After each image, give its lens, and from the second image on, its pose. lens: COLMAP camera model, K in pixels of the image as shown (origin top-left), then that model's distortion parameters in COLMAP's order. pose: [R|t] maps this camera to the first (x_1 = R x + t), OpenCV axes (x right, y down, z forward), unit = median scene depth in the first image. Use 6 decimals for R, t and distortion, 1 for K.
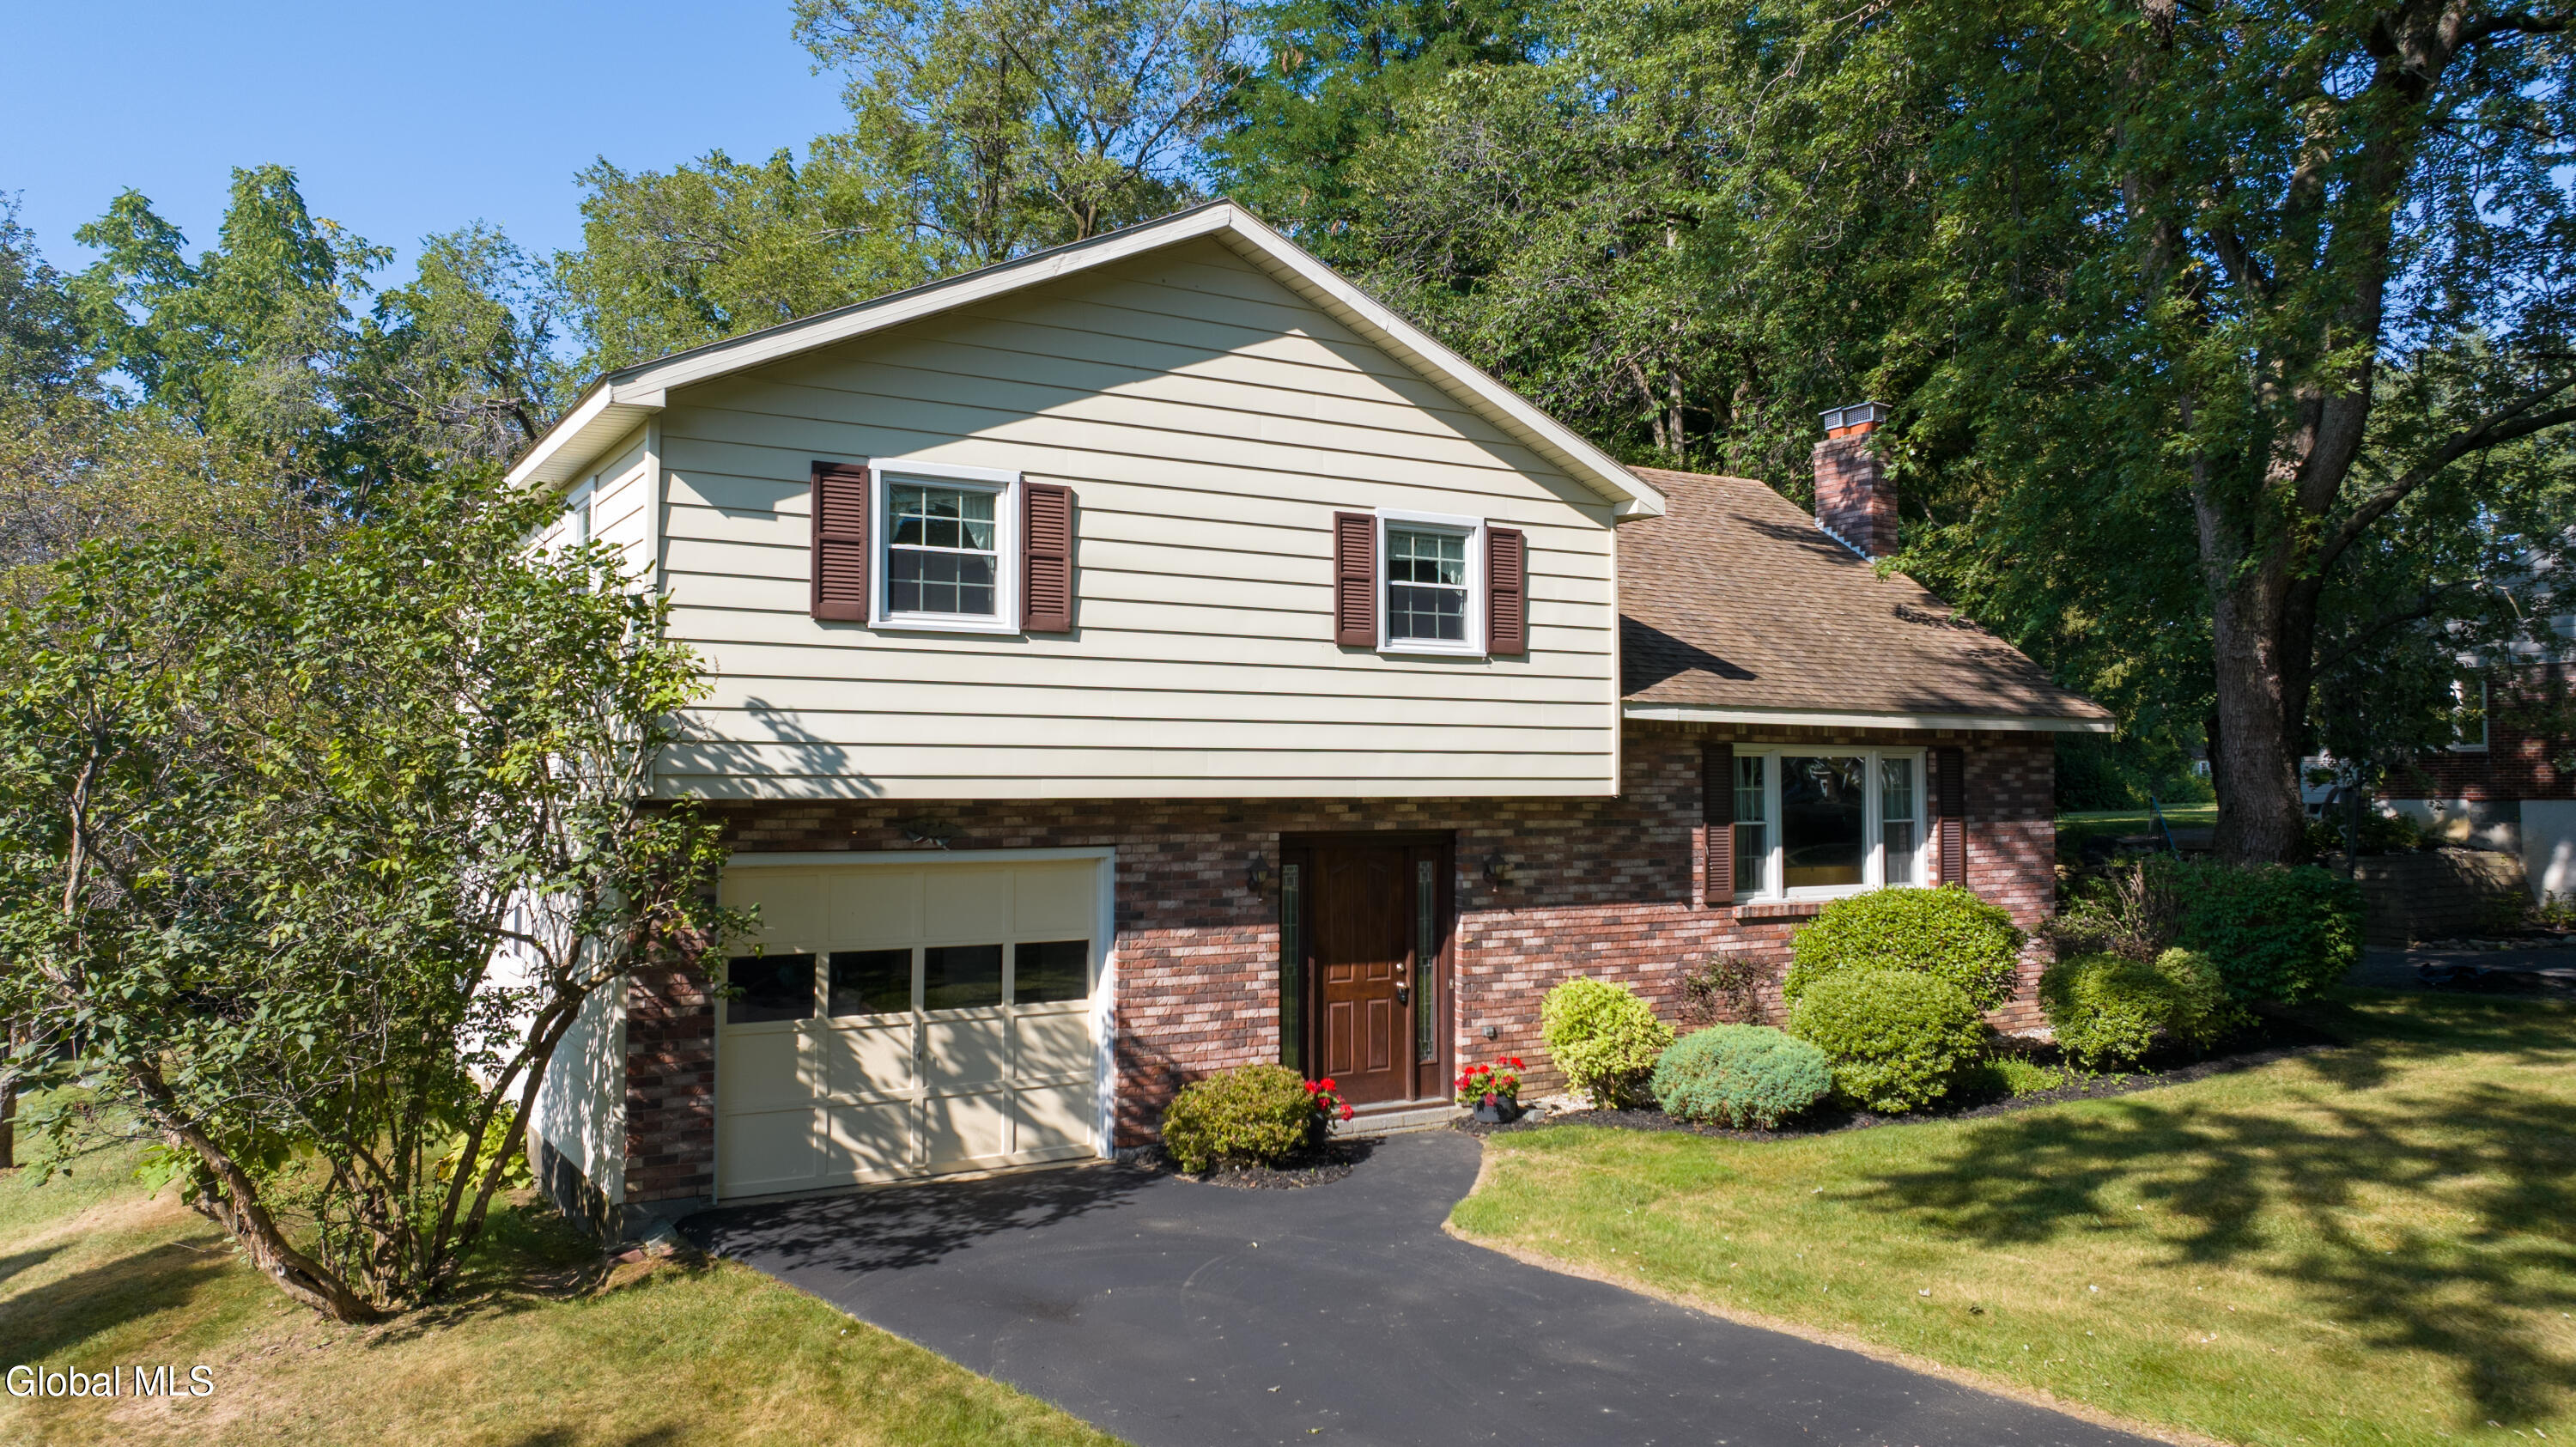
lens RADIAL K [[1754.0, 0, 1292.5], [0, 1754.0, 673.1], [0, 0, 1]] dist [-0.000963, 0.000347]
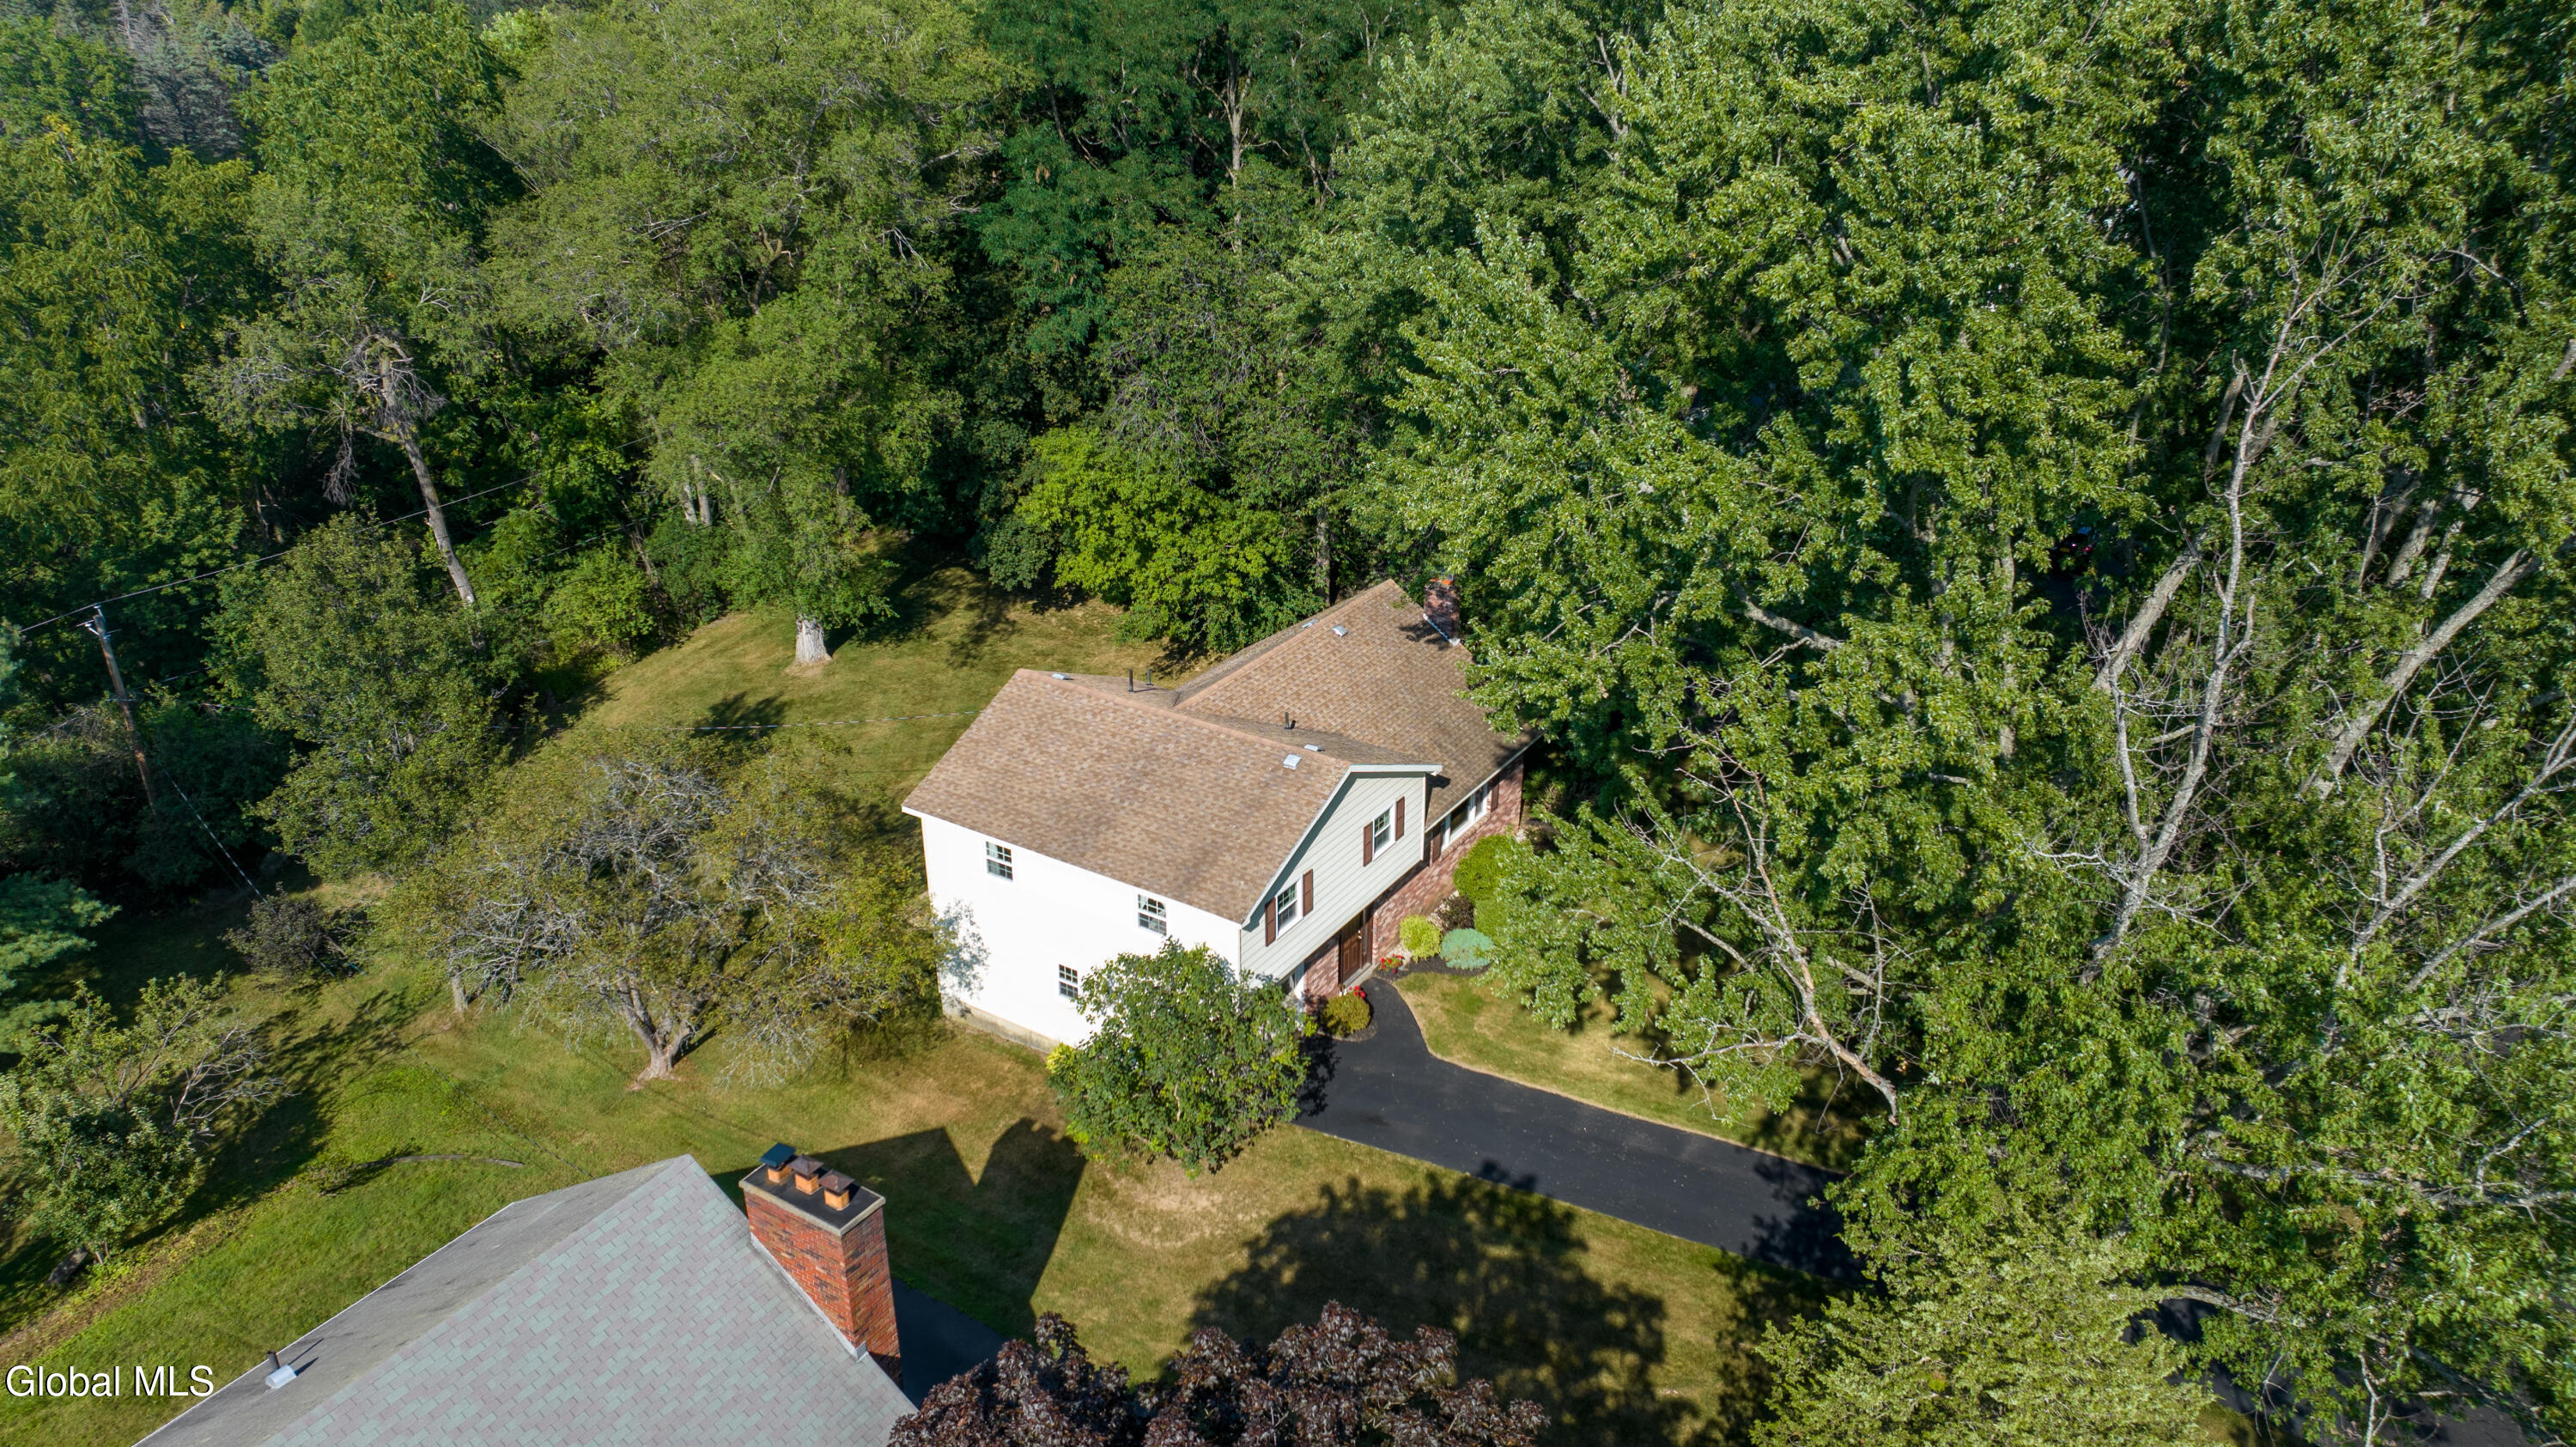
lens RADIAL K [[1764.7, 0, 1288.0], [0, 1764.7, 723.5], [0, 0, 1]] dist [0.006854, 0.000678]
pose [[0.902927, -0.176429, 0.391913, -1.329853], [-0.043661, 0.869492, 0.492014, -1.844879], [-0.427571, -0.461364, 0.777384, -1.279831]]
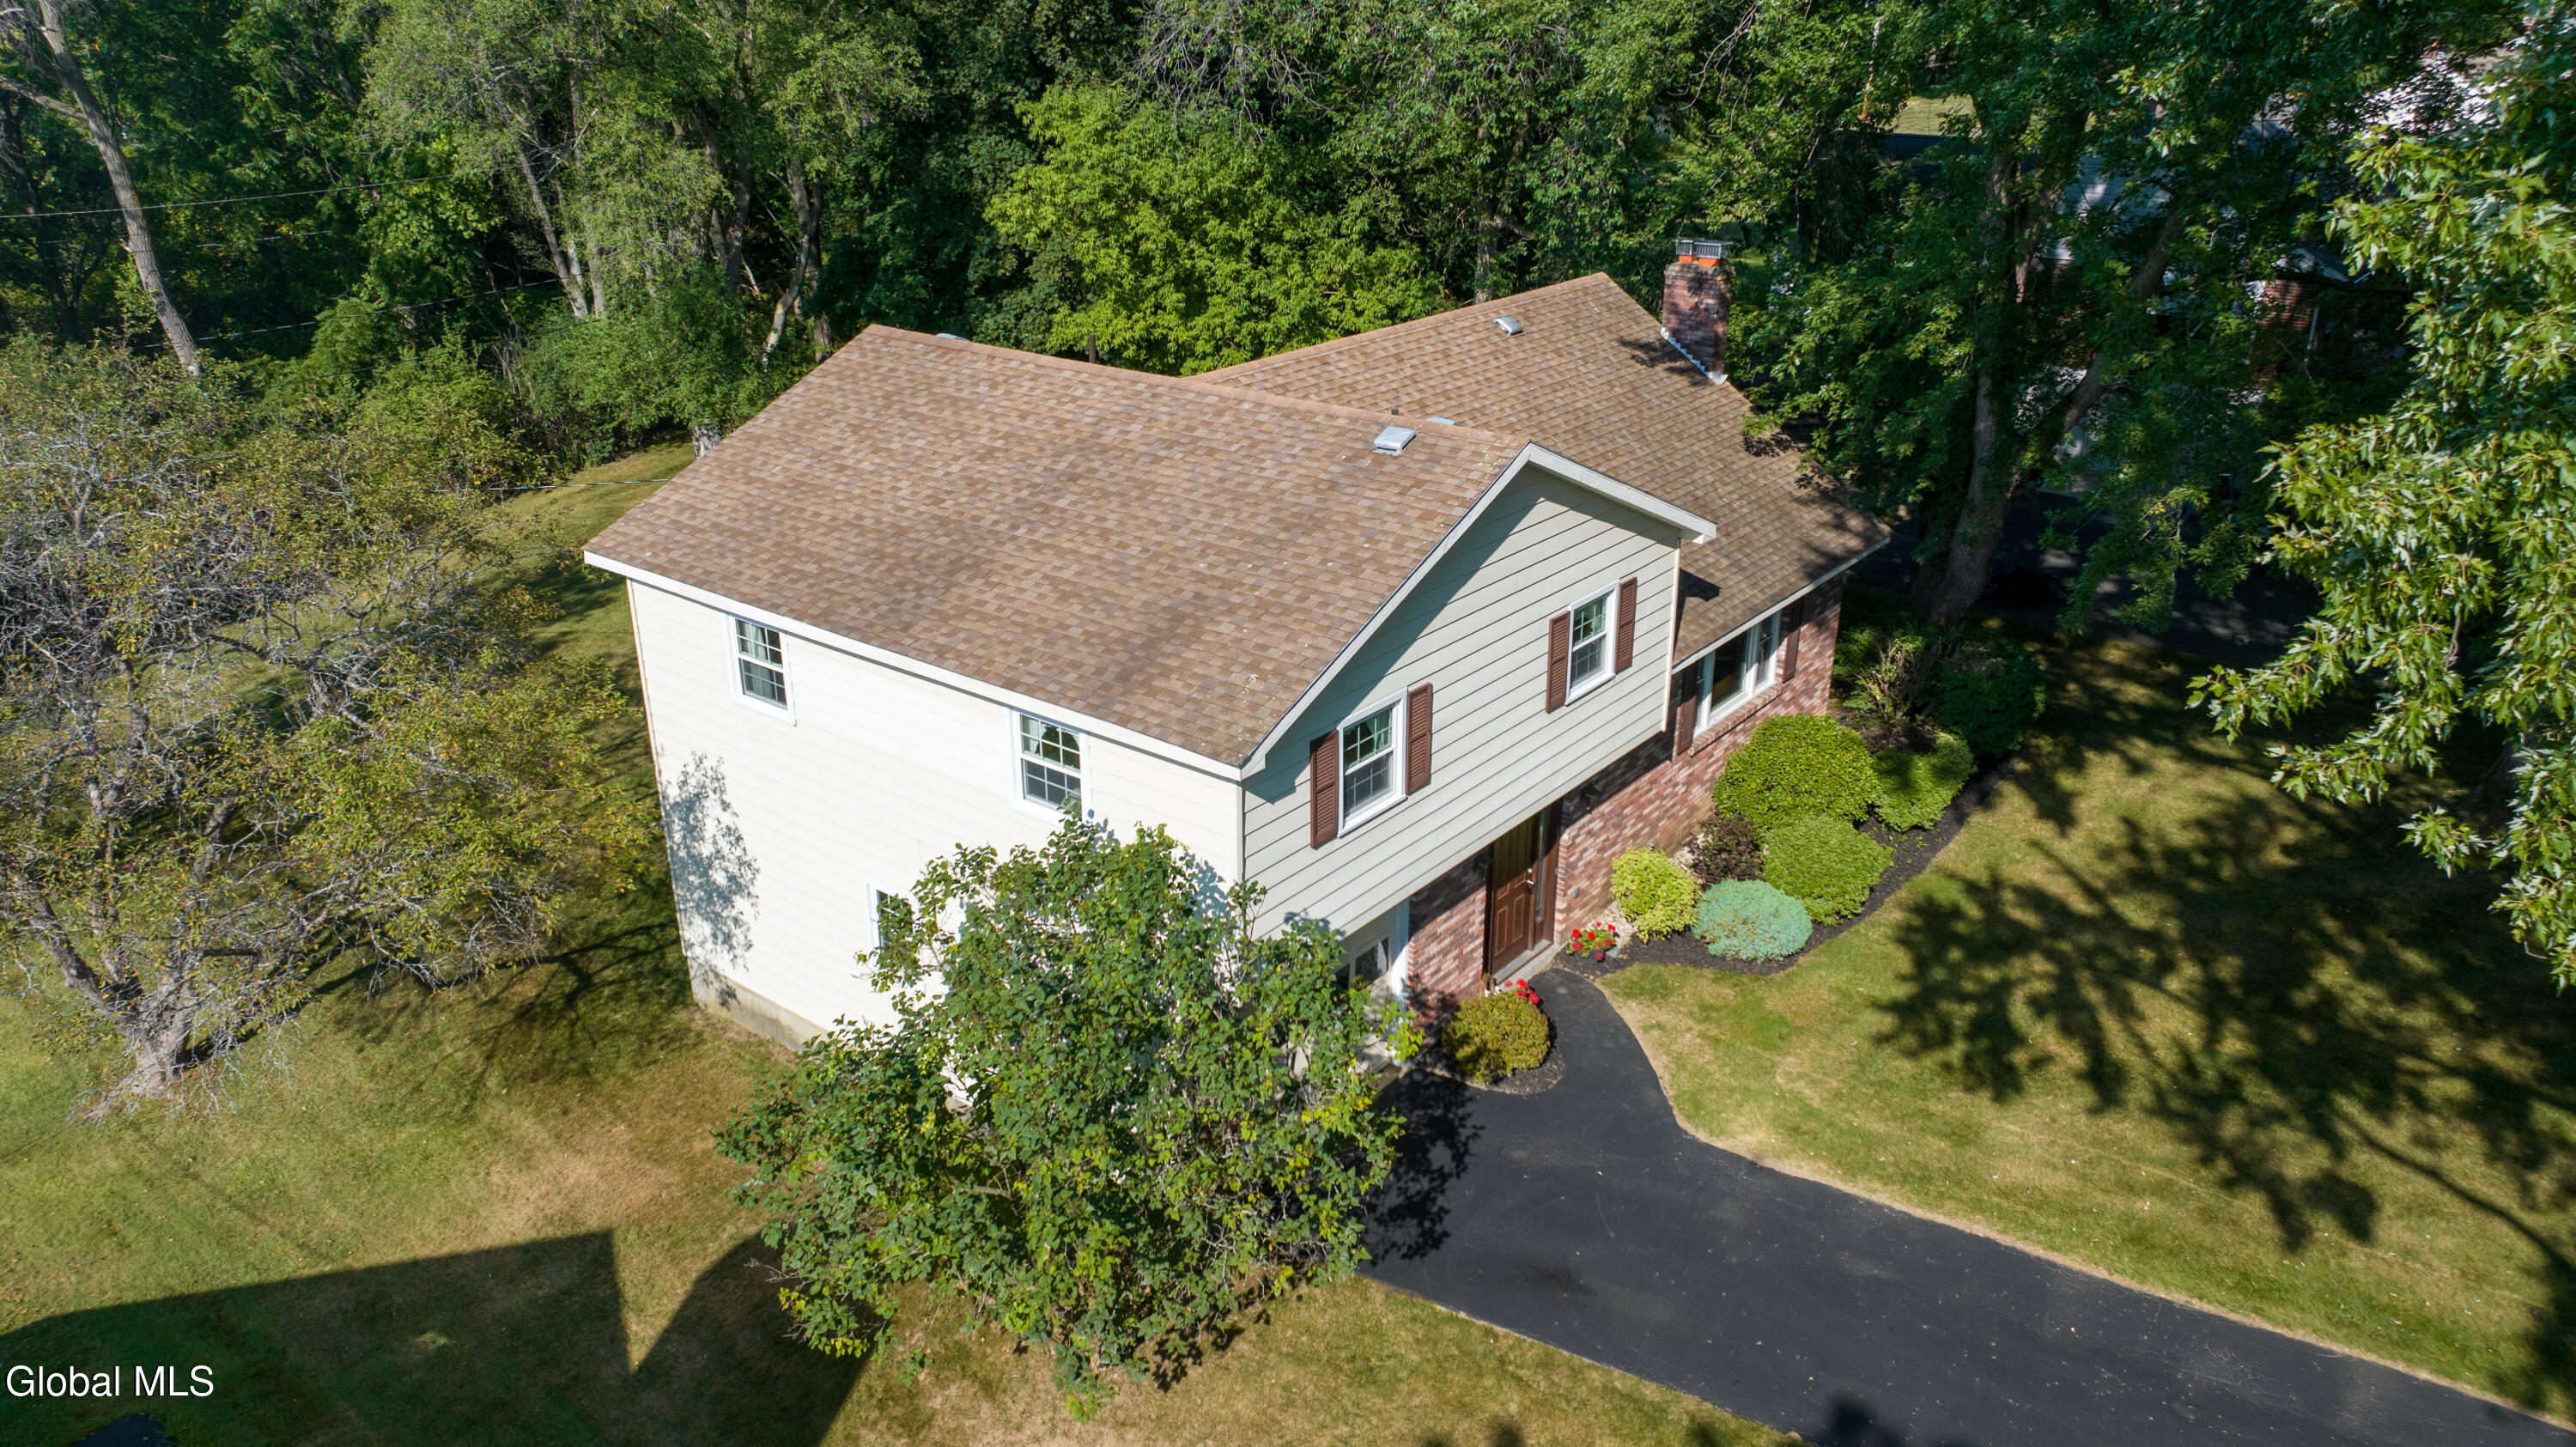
lens RADIAL K [[1780.7, 0, 1288.0], [0, 1780.7, 723.5], [0, 0, 1]] dist [-0.005900, 0.001561]
pose [[0.939395, -0.127801, 0.318127, -0.661054], [-0.034135, 0.888445, 0.457712, -0.692475], [-0.341134, -0.440832, 0.830238, -0.111797]]
